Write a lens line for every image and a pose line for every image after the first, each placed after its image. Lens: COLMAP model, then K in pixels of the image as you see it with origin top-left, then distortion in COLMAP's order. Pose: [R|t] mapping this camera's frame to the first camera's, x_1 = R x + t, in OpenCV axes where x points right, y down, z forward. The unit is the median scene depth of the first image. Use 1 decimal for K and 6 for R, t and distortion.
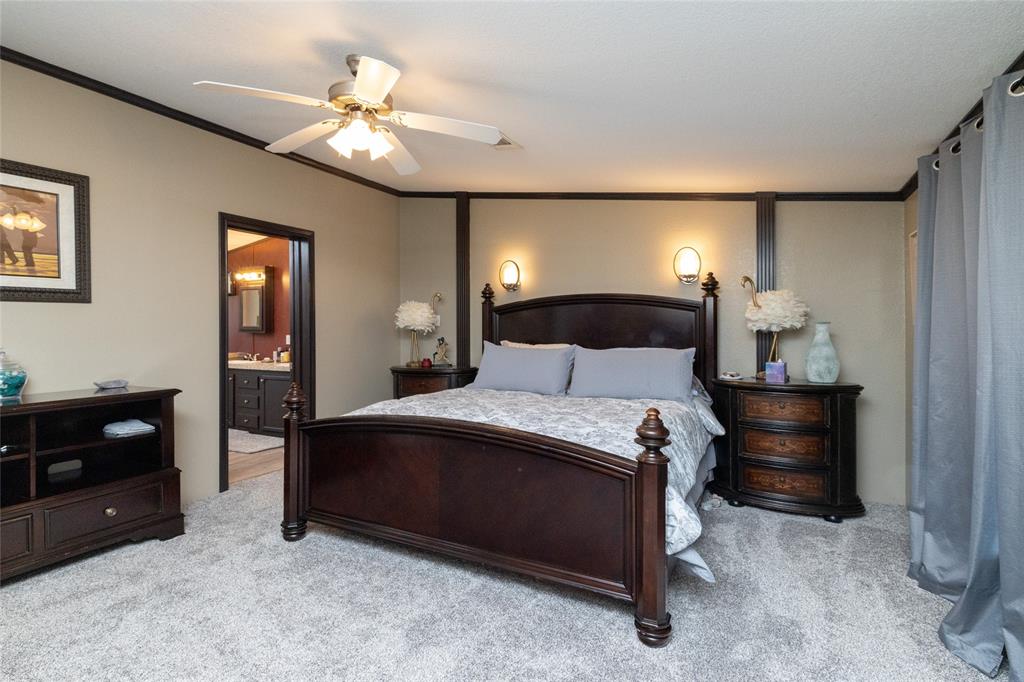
lens RADIAL K [[495.3, 0, 511.4], [0, 495.3, 336.2], [0, 0, 1]] dist [-0.000603, 0.001002]
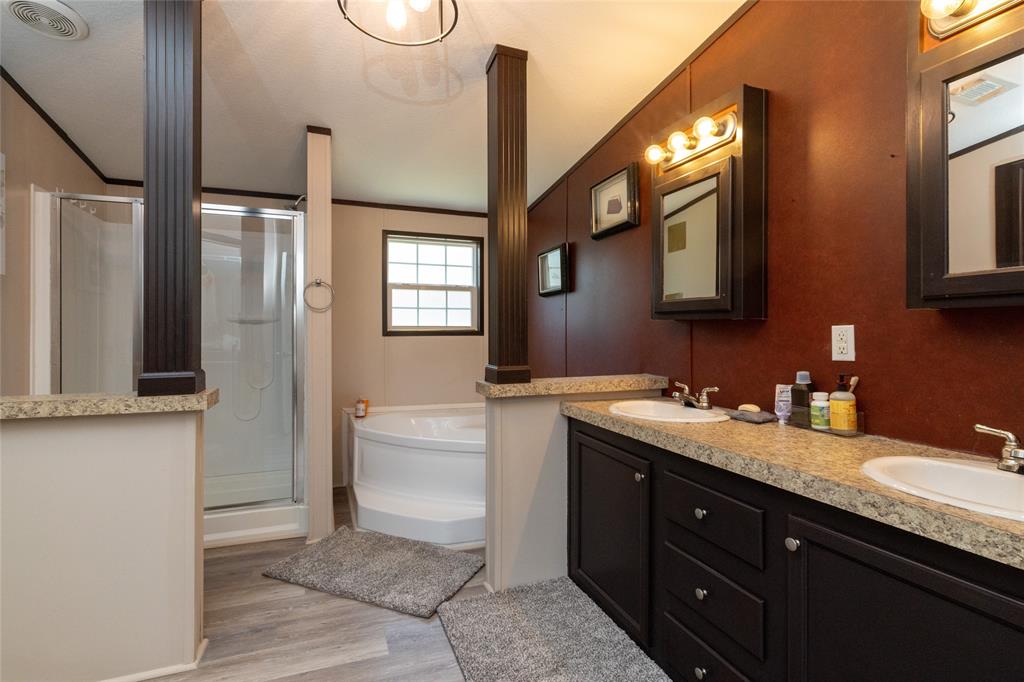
lens RADIAL K [[495.3, 0, 508.7], [0, 495.3, 332.5], [0, 0, 1]] dist [-0.000603, 0.001002]
pose [[0.762110, 0.004207, -0.647433, -0.414729], [-0.008822, 0.999954, -0.003887, 0.004097], [0.647387, 0.008674, 0.762112, 0.690952]]
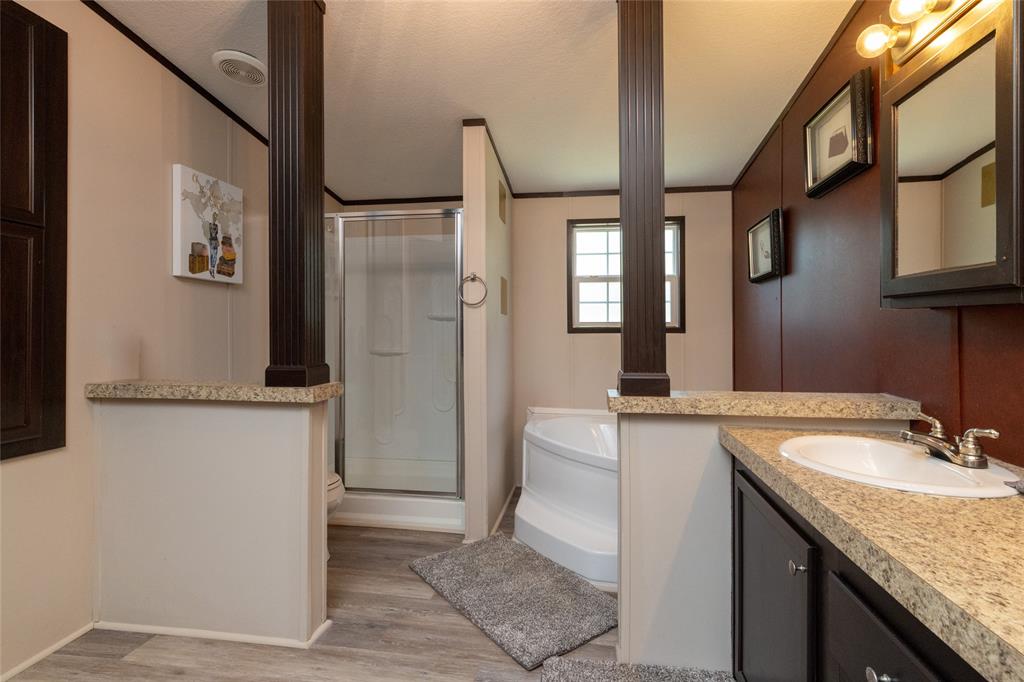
lens RADIAL K [[495.3, 0, 506.1], [0, 495.3, 327.8], [0, 0, 1]] dist [-0.000603, 0.001002]
pose [[0.335886, 0.001238, -0.941902, -0.413592], [-0.010825, 0.999938, -0.002546, 0.003623], [0.941840, 0.011051, 0.335879, 0.798911]]
